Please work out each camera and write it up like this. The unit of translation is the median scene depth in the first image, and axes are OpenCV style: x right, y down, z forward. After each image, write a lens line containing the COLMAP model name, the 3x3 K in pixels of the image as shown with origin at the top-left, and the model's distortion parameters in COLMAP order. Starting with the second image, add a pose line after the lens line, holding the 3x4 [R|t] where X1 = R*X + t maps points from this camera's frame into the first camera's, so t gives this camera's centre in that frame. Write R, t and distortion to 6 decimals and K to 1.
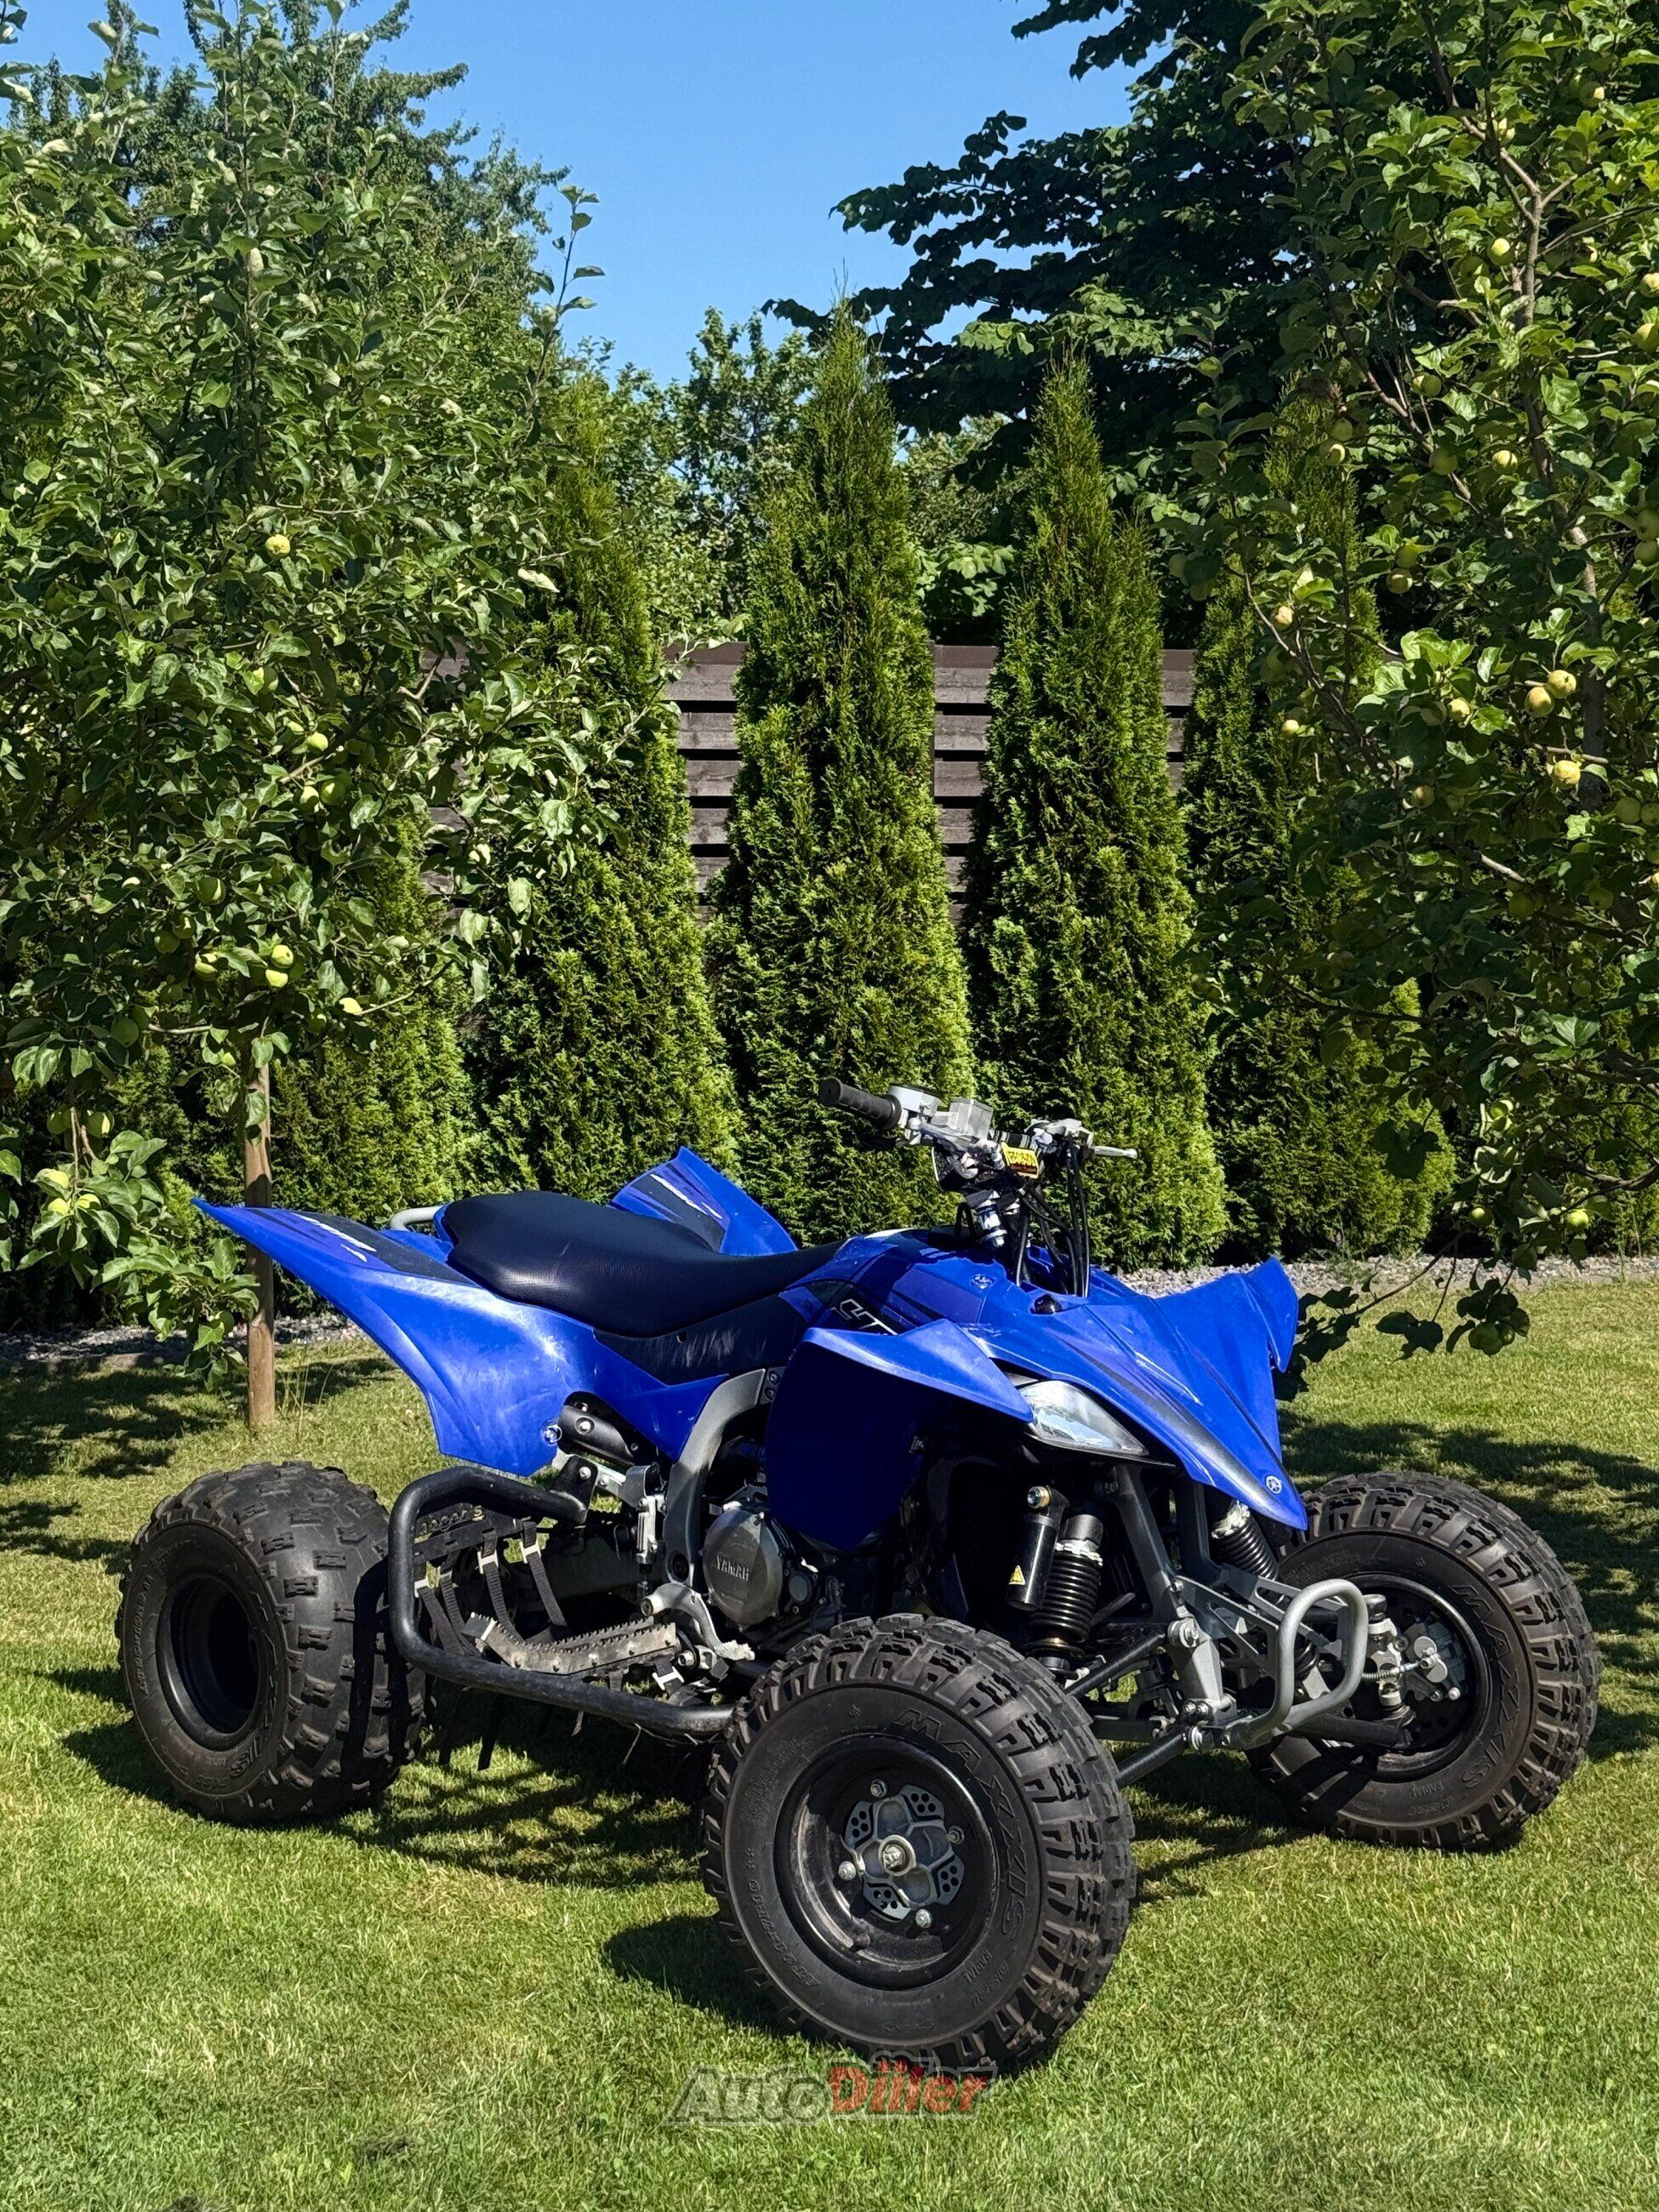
lens RADIAL K [[3440.5, 0, 832.4], [0, 3440.5, 1117.5], [0, 0, 1]] dist [0.150497, 0.223048]
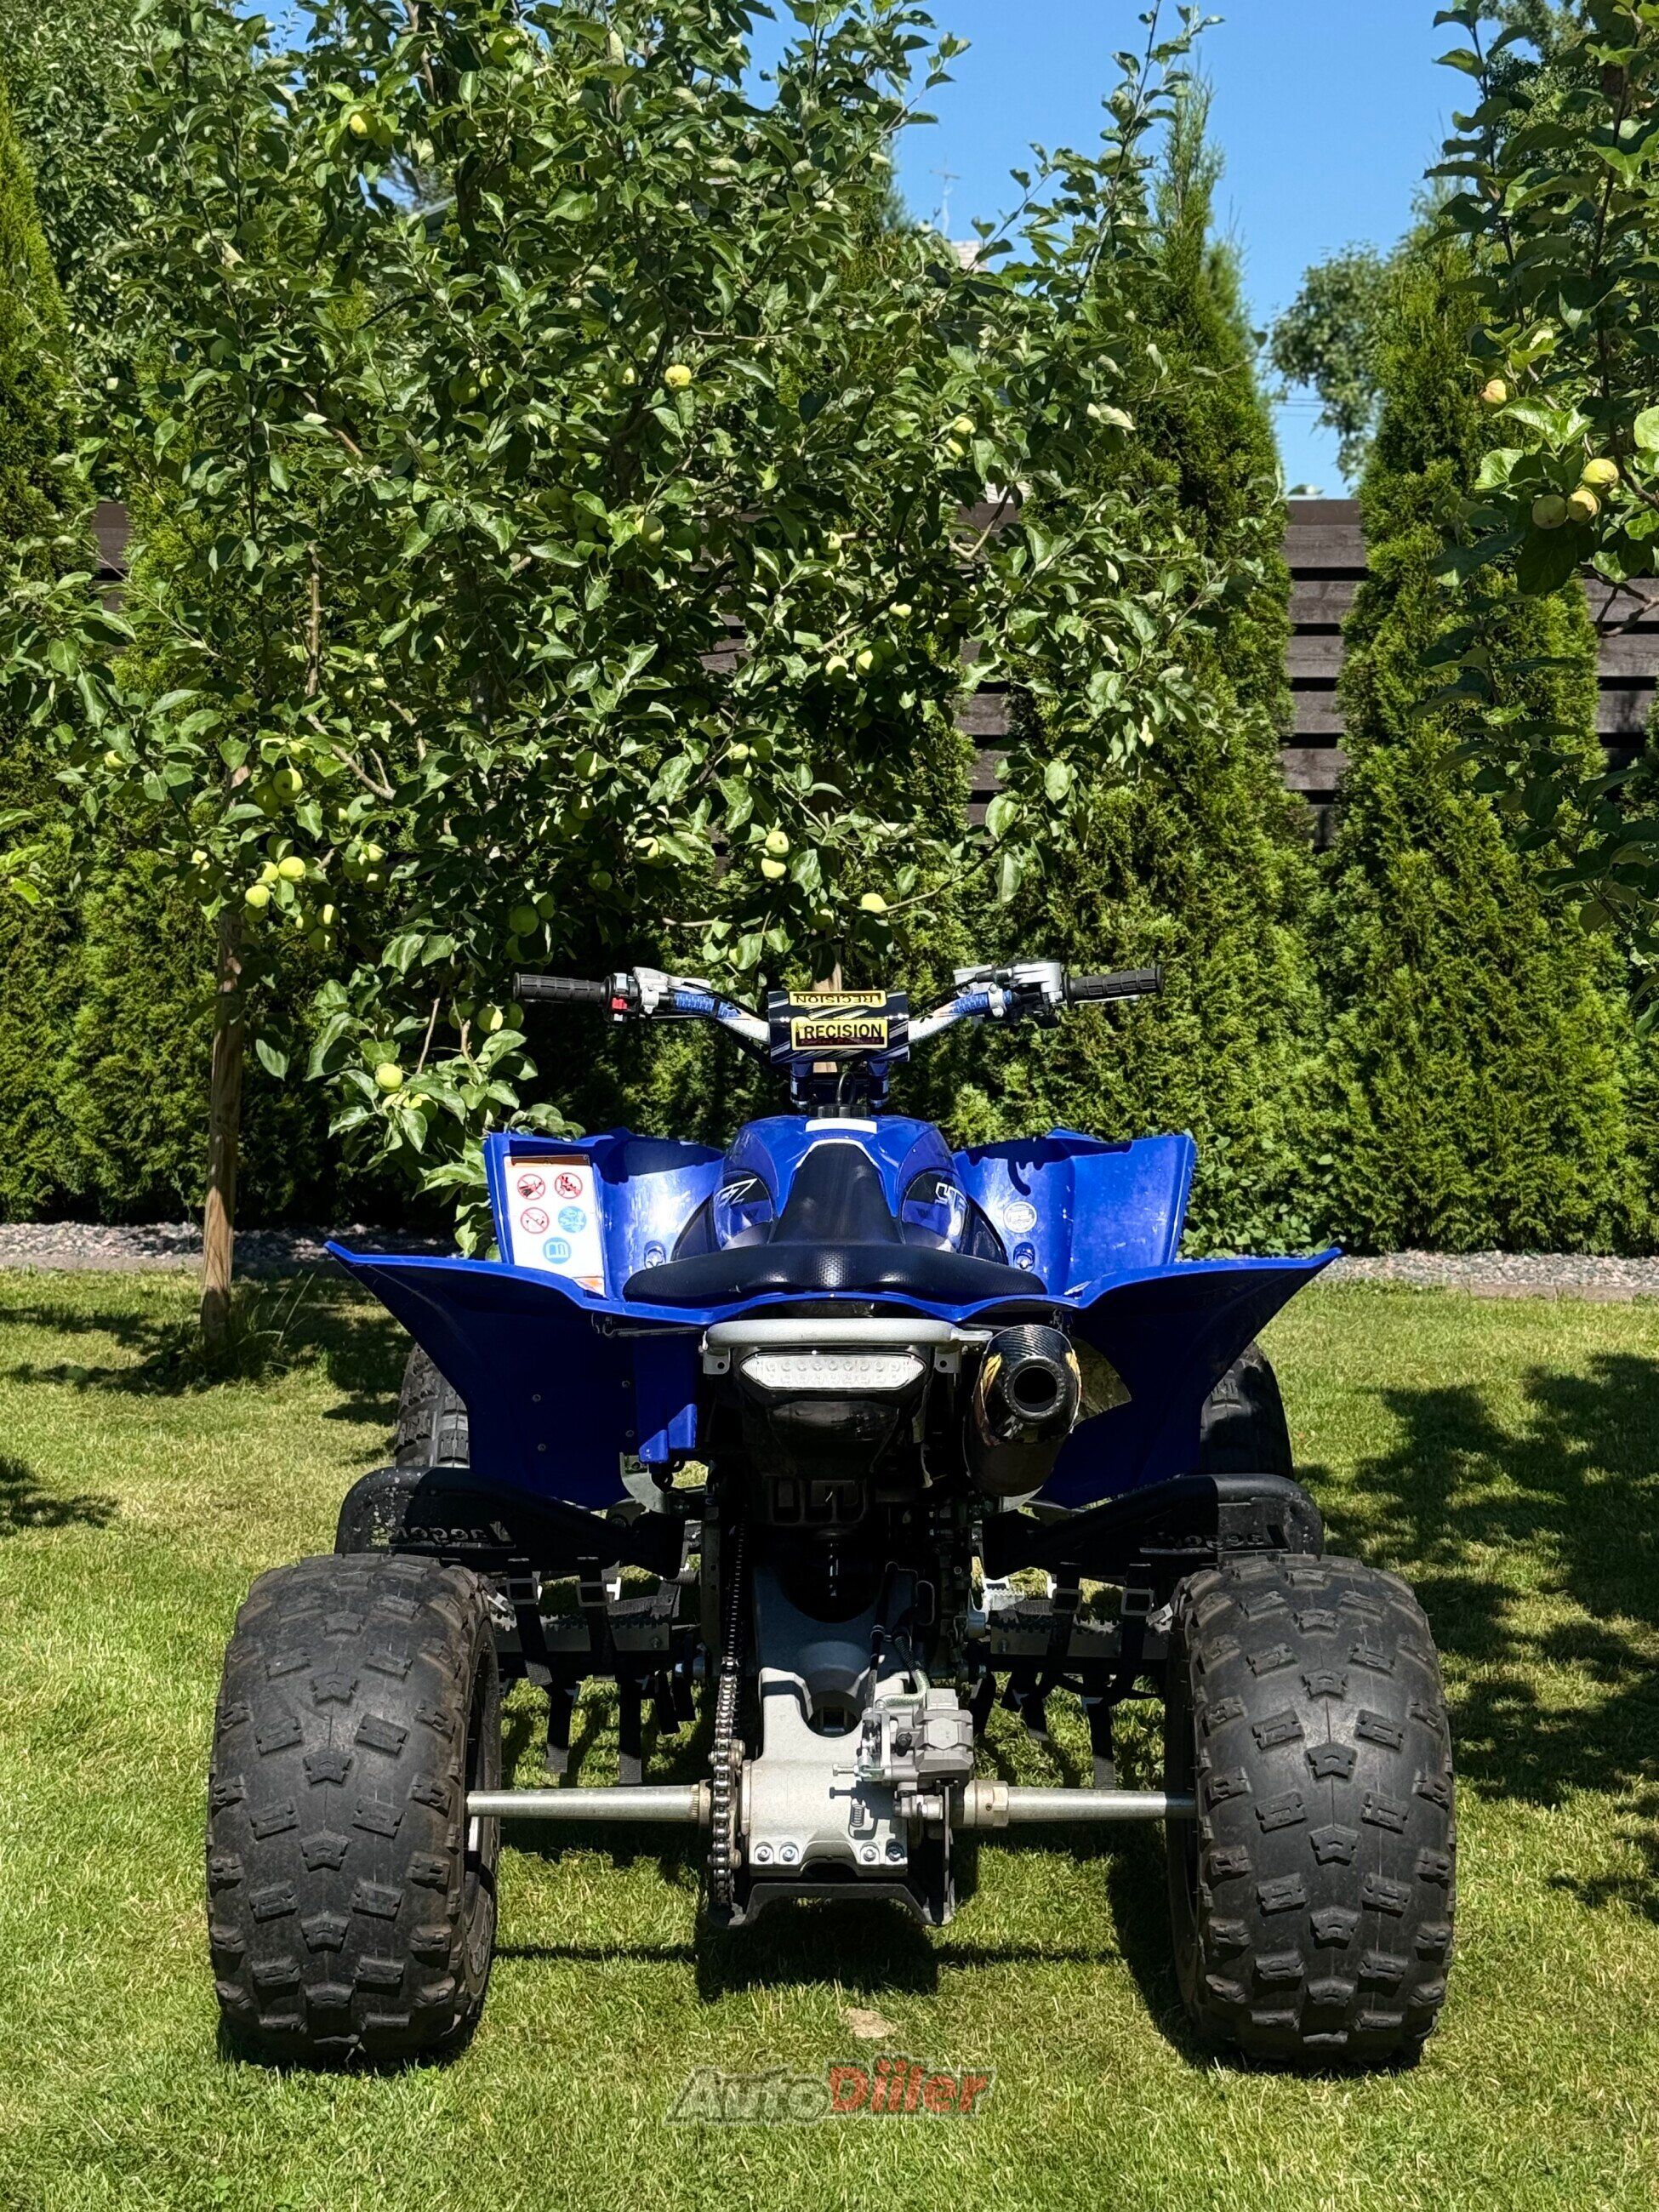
lens RADIAL K [[3465.4, 0, 826.8], [0, 3465.4, 1115.1], [0, 0, 1]] dist [0.165511, -0.028943]
pose [[0.891323, 0.051886, -0.450390, 0.187723], [-0.041407, 0.998594, 0.033097, -0.004604], [0.451474, -0.010851, 0.892218, 0.140682]]
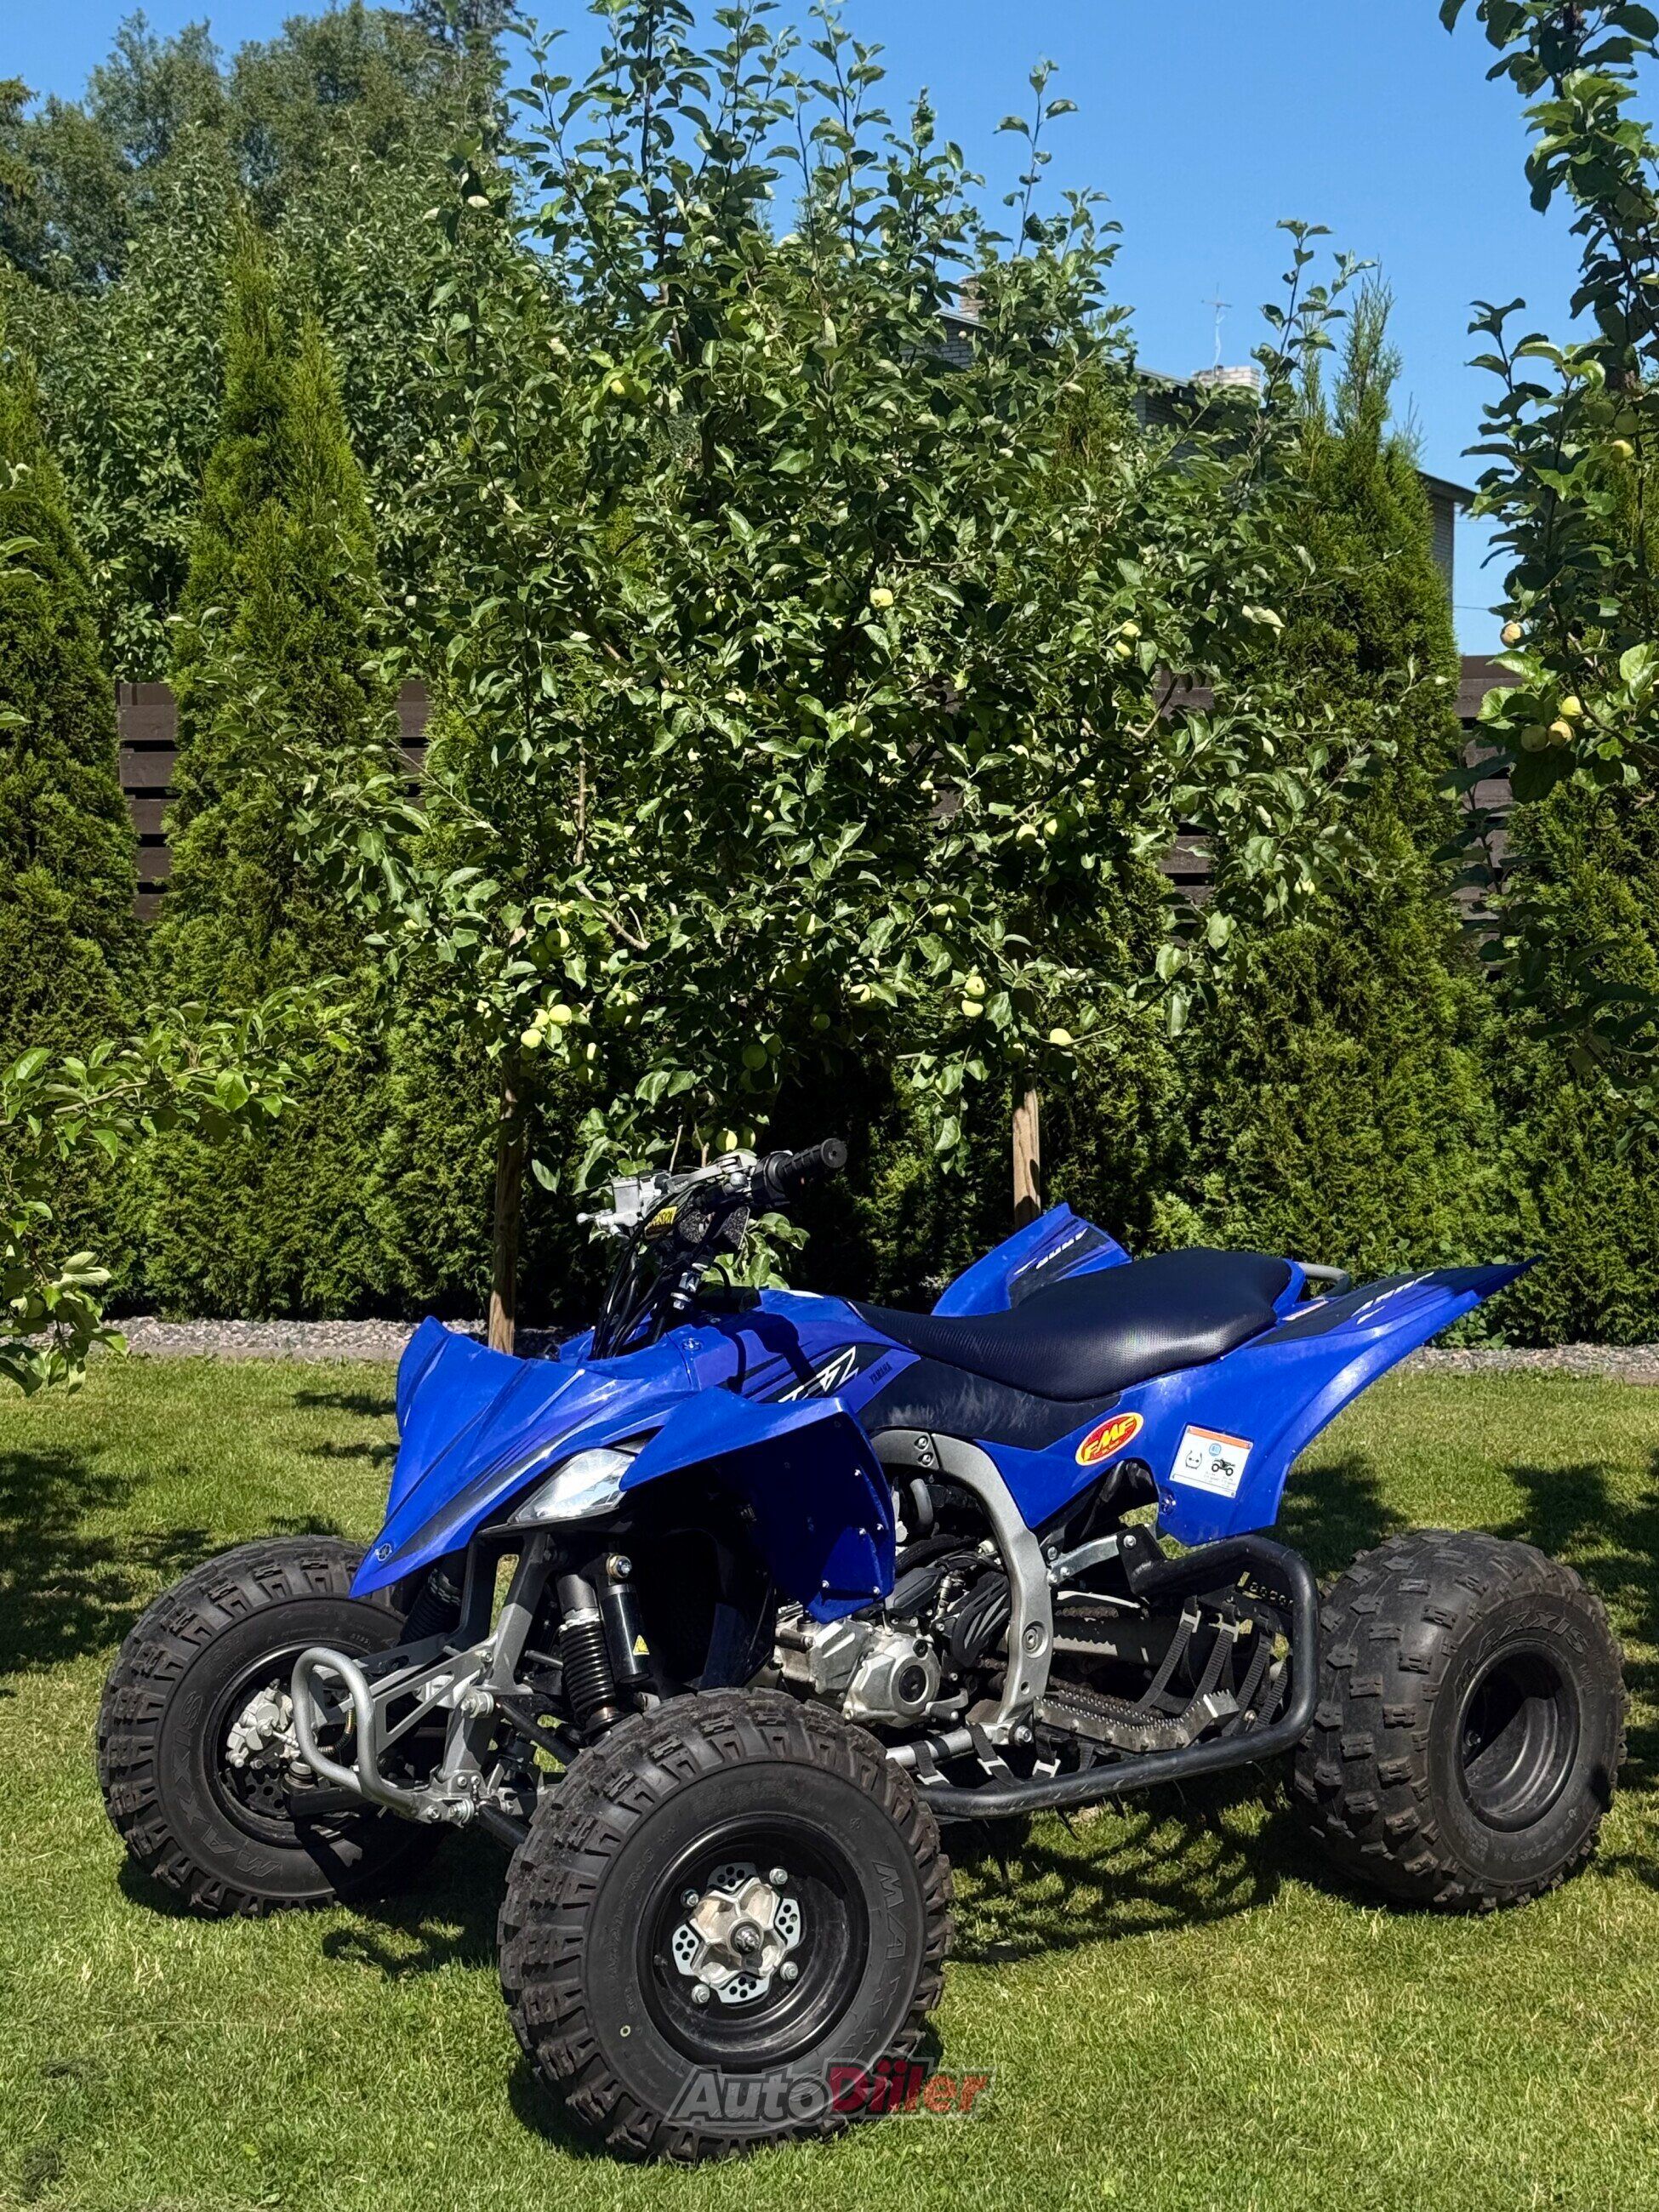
lens RADIAL K [[3440.5, 0, 832.4], [0, 3440.5, 1117.5], [0, 0, 1]] dist [0.150497, 0.223048]
pose [[0.851292, 0.032351, -0.523693, 0.249066], [-0.033710, 0.999408, 0.006941, -0.009415], [0.523607, 0.011744, 0.851879, 0.065990]]
